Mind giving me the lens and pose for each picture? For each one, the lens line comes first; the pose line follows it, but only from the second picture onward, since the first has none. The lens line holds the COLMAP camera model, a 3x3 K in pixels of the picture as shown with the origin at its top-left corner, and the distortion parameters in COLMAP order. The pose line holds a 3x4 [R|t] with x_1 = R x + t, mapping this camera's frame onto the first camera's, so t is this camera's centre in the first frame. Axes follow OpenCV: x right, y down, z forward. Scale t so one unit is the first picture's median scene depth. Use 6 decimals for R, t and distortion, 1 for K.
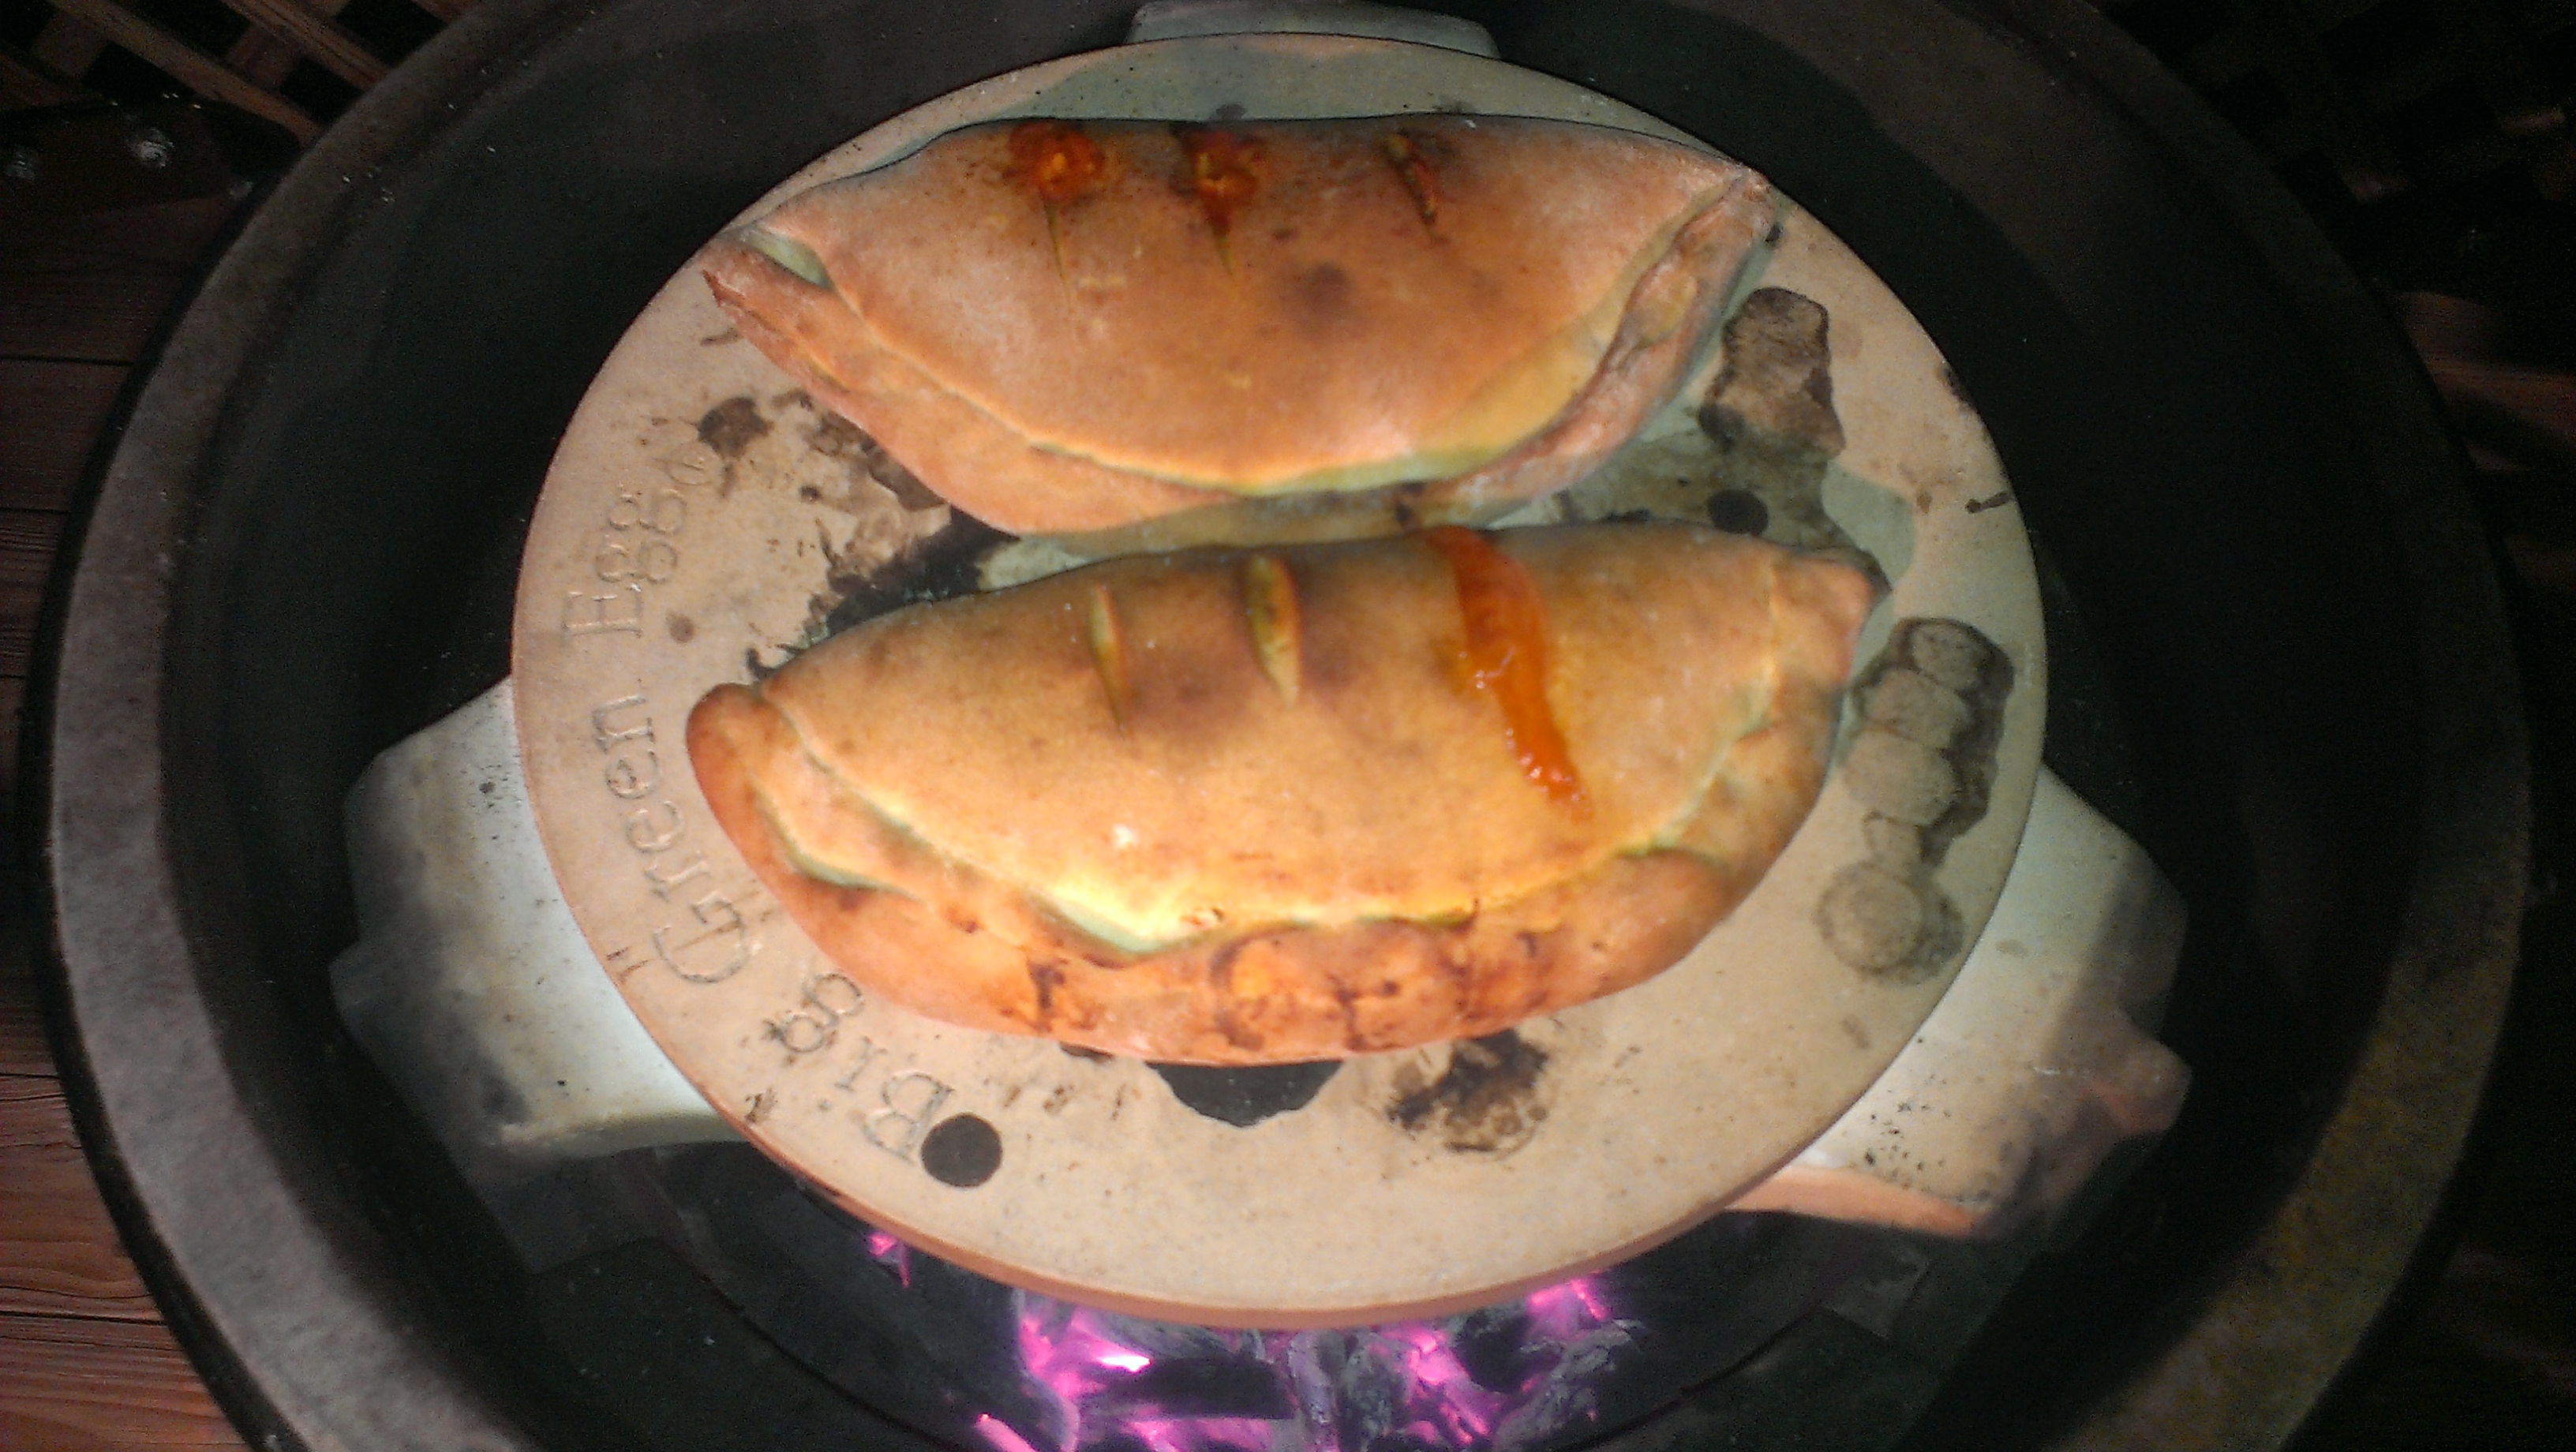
lens RADIAL K [[2041.3, 0, 1288.0], [0, 2041.3, 726.0], [0, 0, 1]] dist [0.130671, -0.232798]
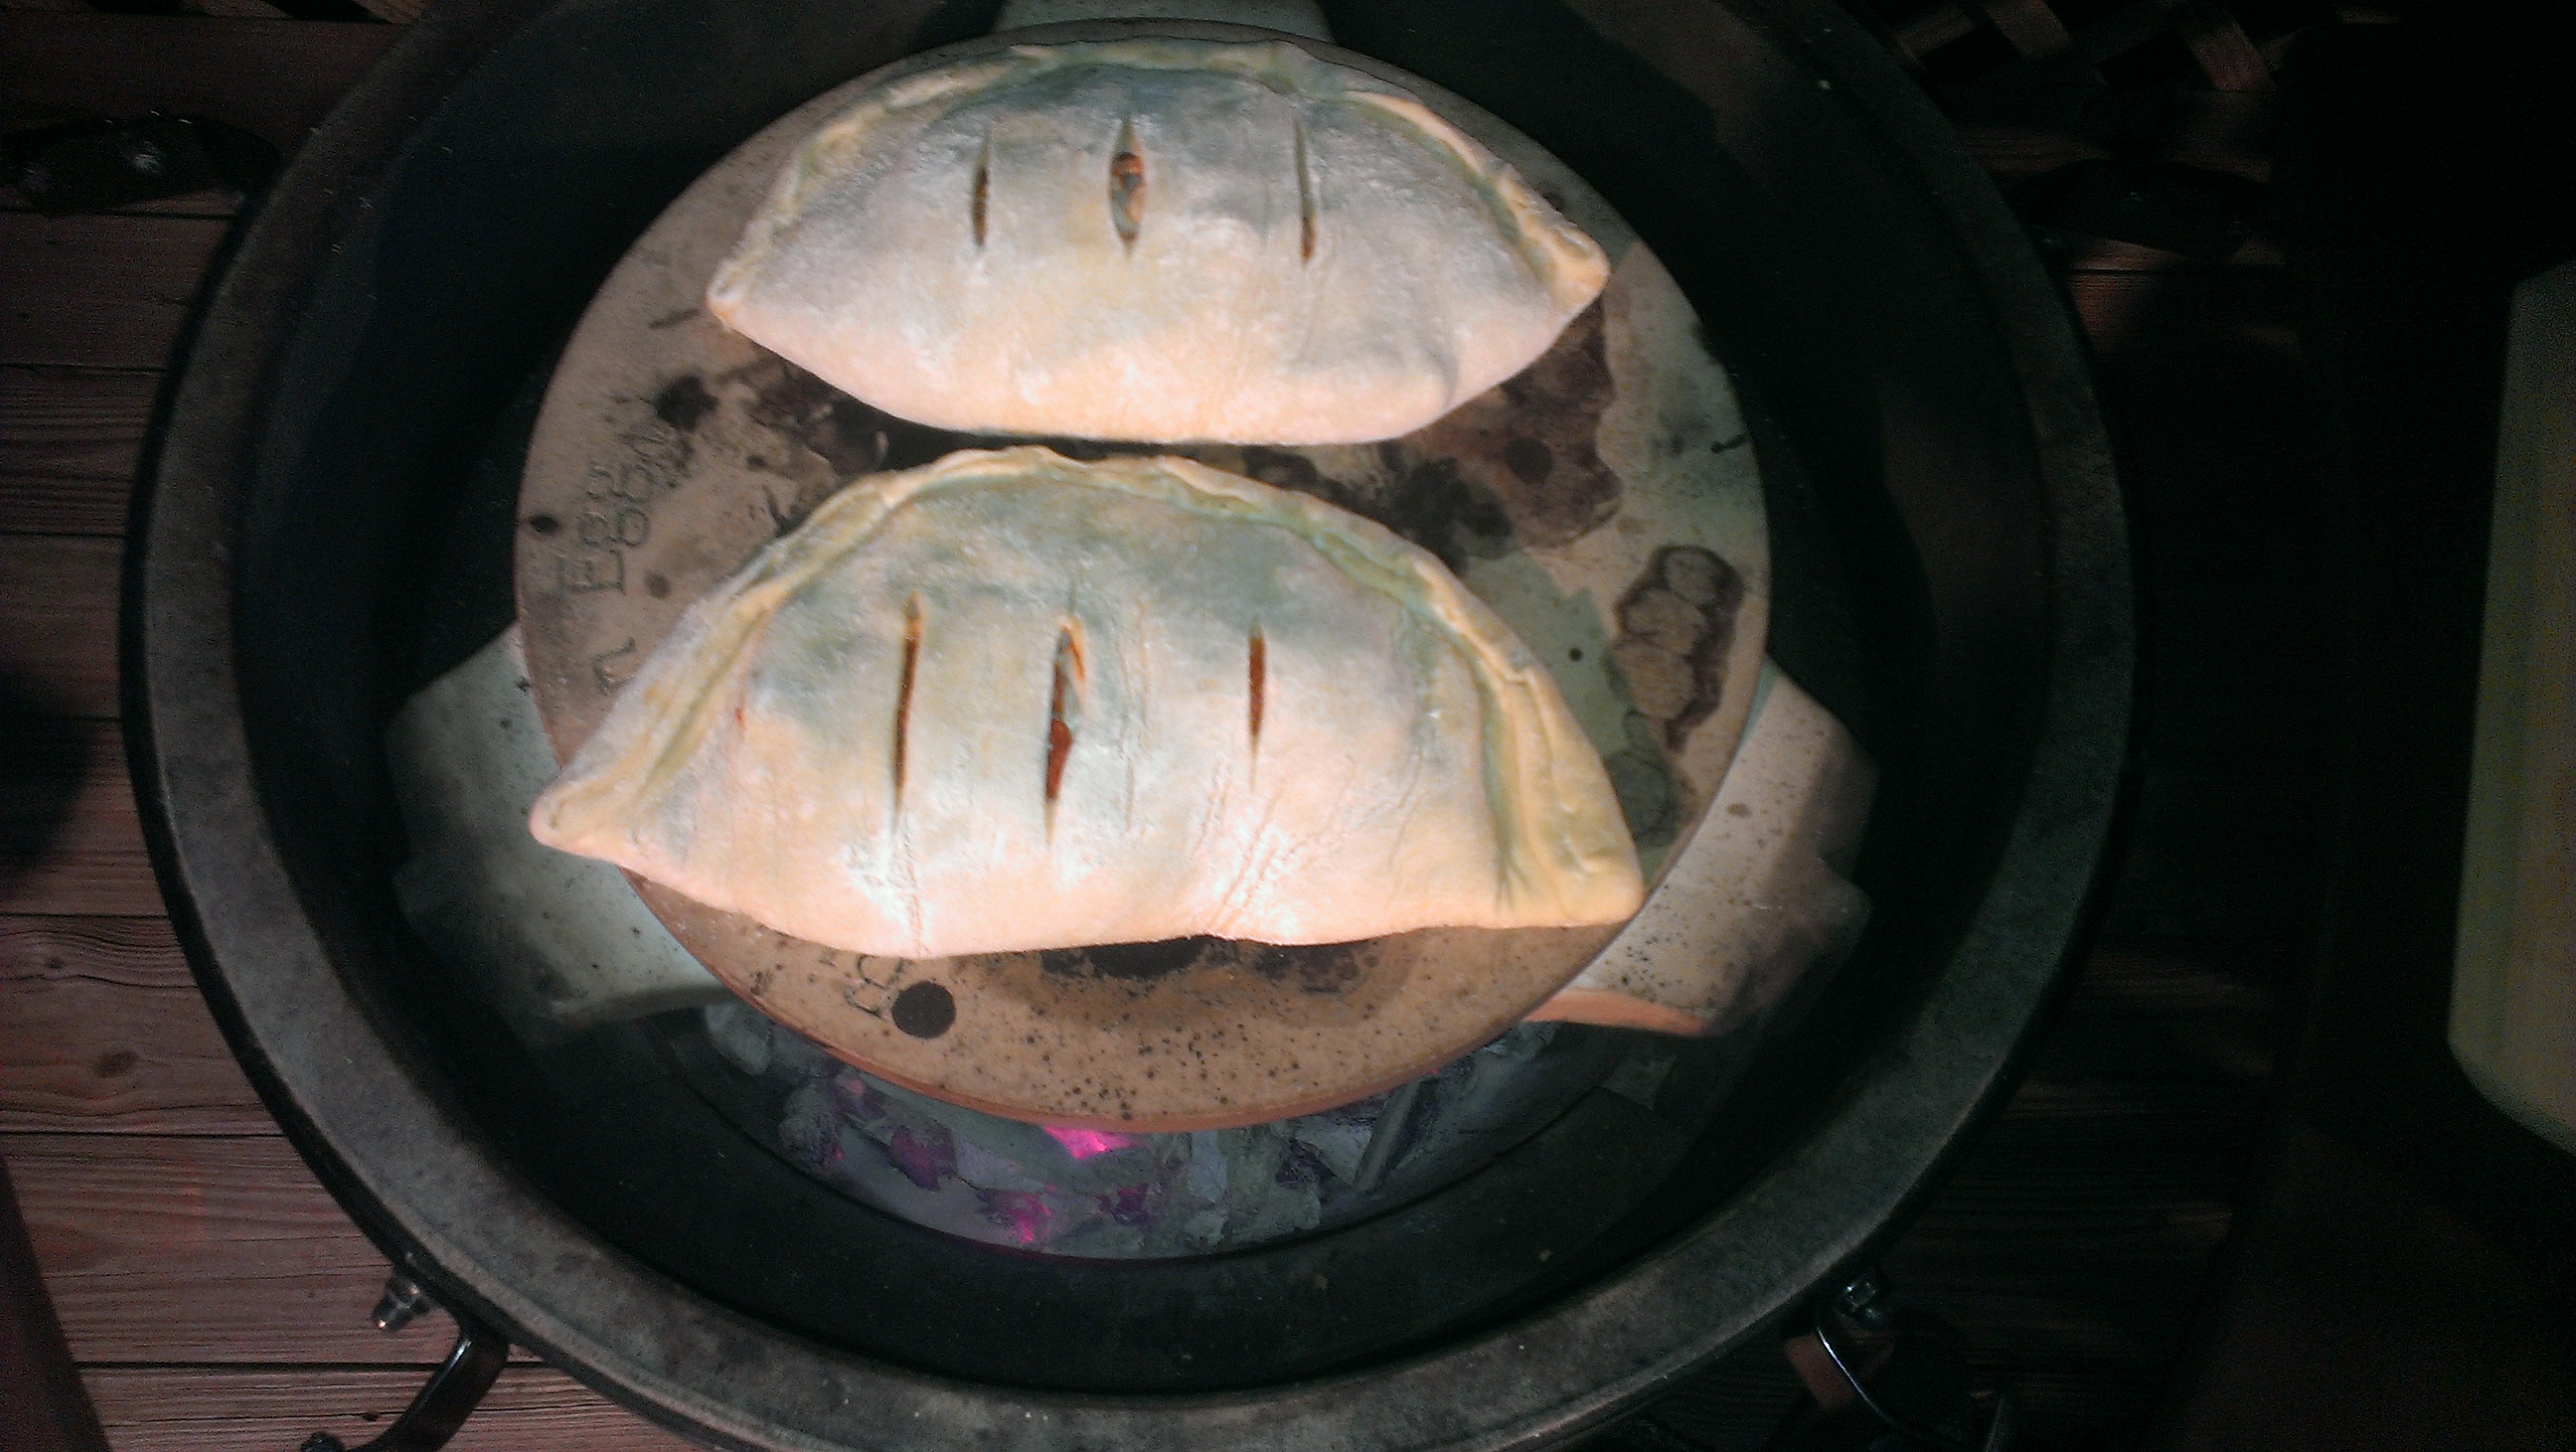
lens RADIAL K [[2190.1, 0, 1277.8], [0, 2190.1, 683.5], [0, 0, 1]] dist [0.167325, -0.374950]
pose [[0.998184, -0.037624, 0.047037, 0.004160], [0.031594, 0.991911, 0.122940, -0.146339], [-0.051282, -0.121230, 0.991299, -0.325956]]
